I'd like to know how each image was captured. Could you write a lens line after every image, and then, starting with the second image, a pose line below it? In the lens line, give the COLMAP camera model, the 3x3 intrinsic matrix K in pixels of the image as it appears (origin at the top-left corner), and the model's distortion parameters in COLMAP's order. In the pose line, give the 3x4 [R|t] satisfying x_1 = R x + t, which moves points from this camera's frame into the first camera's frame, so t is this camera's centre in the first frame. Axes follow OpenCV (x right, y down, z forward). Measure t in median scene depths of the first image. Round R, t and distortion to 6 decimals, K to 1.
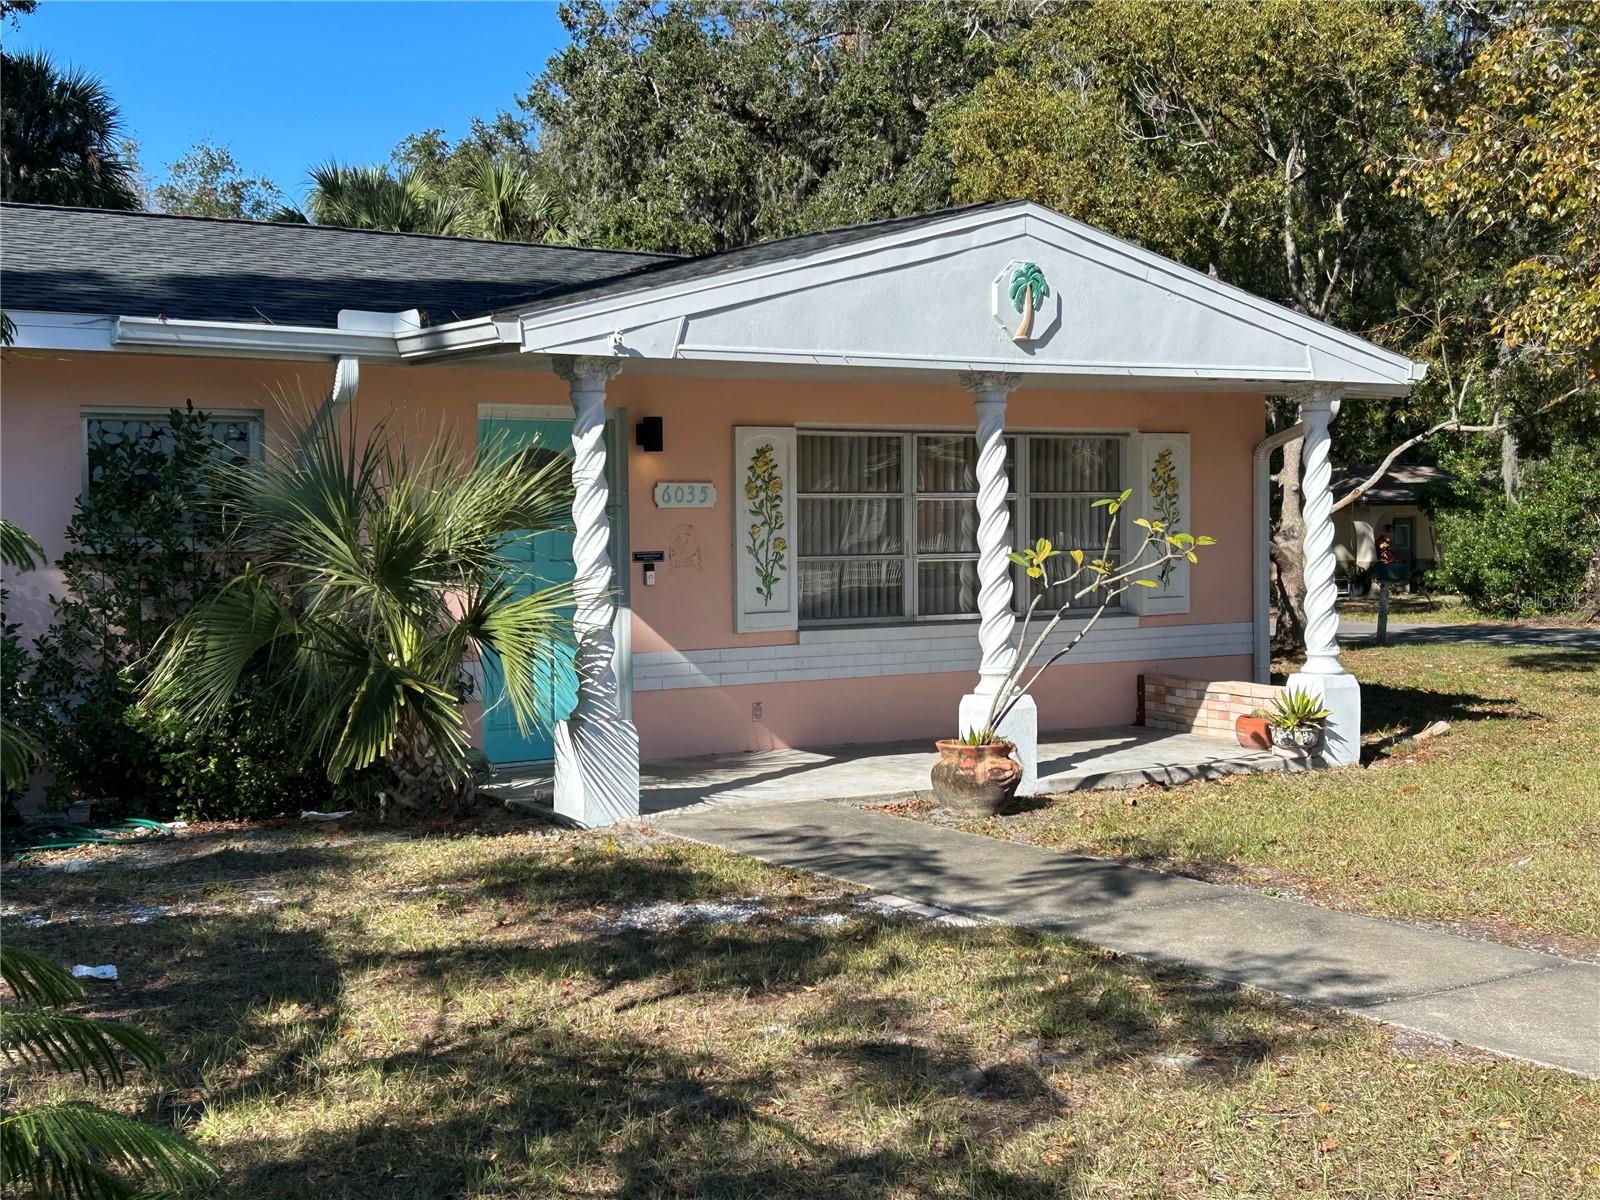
lens RADIAL K [[2147.3, 0, 799.2], [0, 2147.3, 612.2], [0, 0, 1]] dist [0.191460, 0.000000]
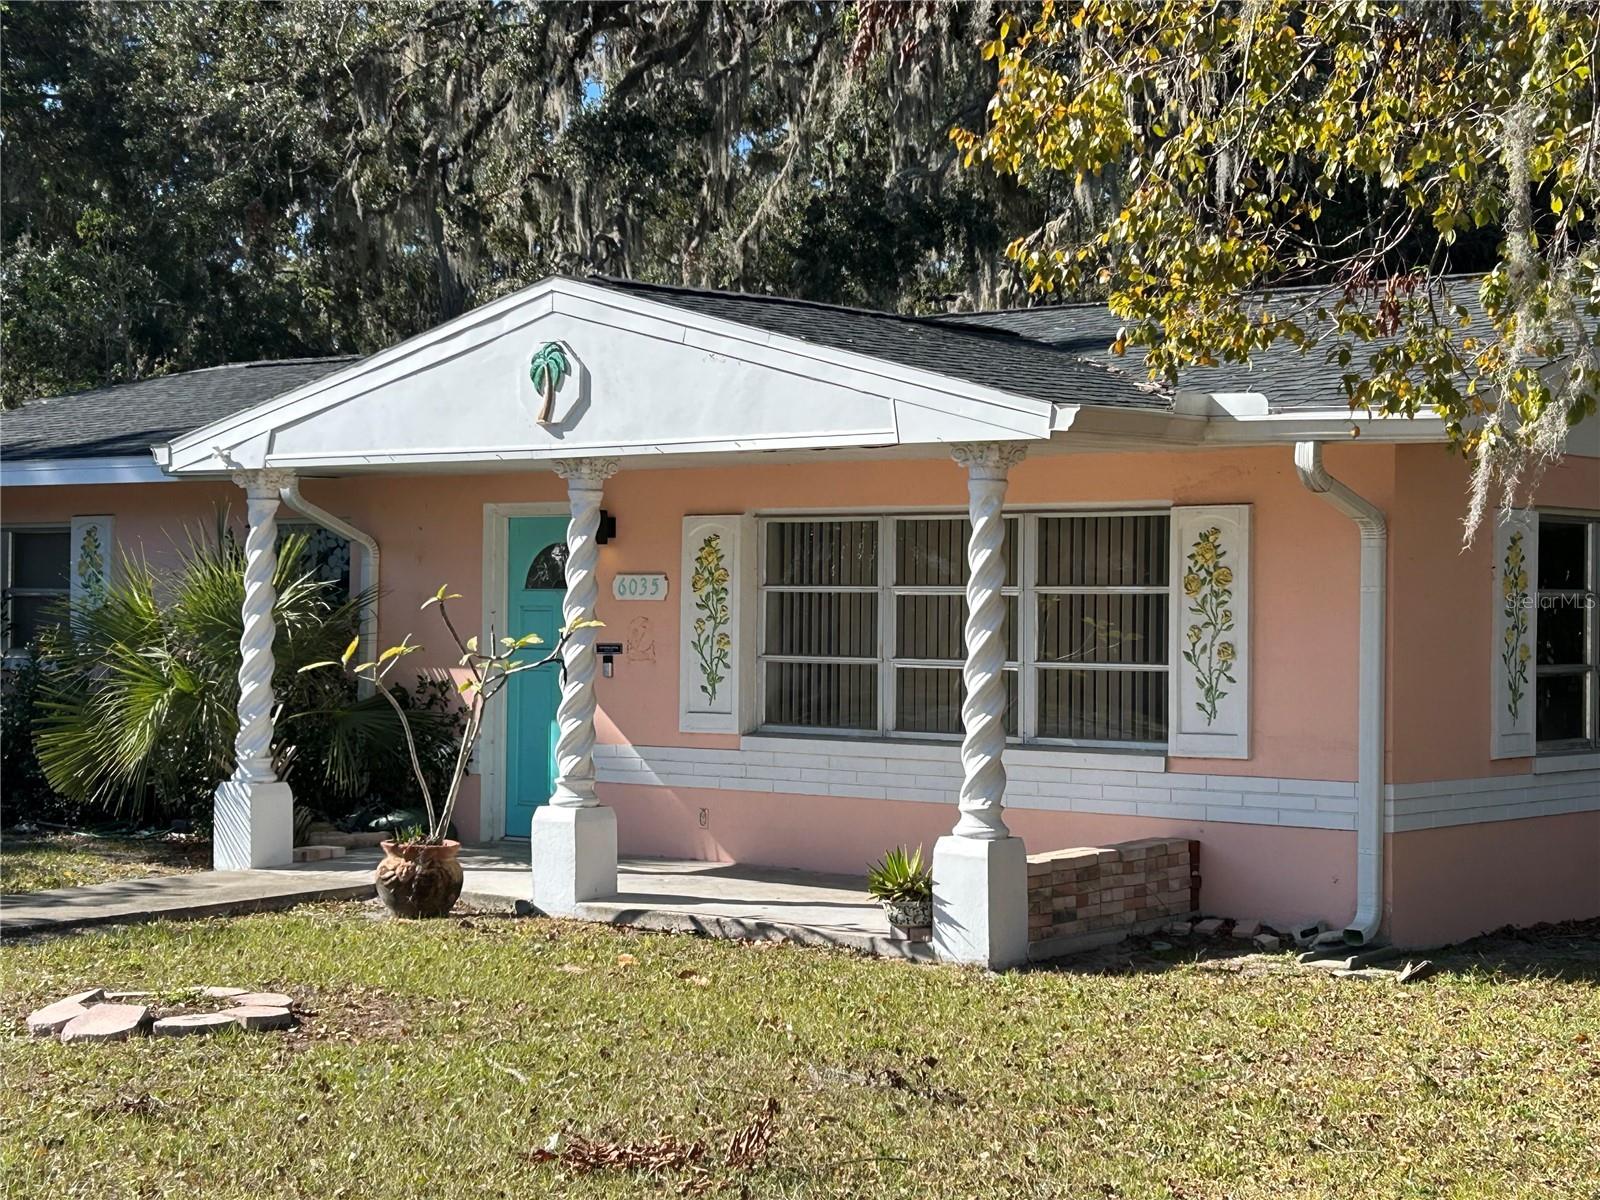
lens RADIAL K [[2804.3, 0, 791.2], [0, 2804.3, 586.5], [0, 0, 1]] dist [0.133262, 0.000000]
pose [[0.279458, 0.003767, -0.960150, 1.177823], [-0.054366, 0.998450, -0.011906, -0.042517], [0.958617, 0.055527, 0.279230, 0.692808]]
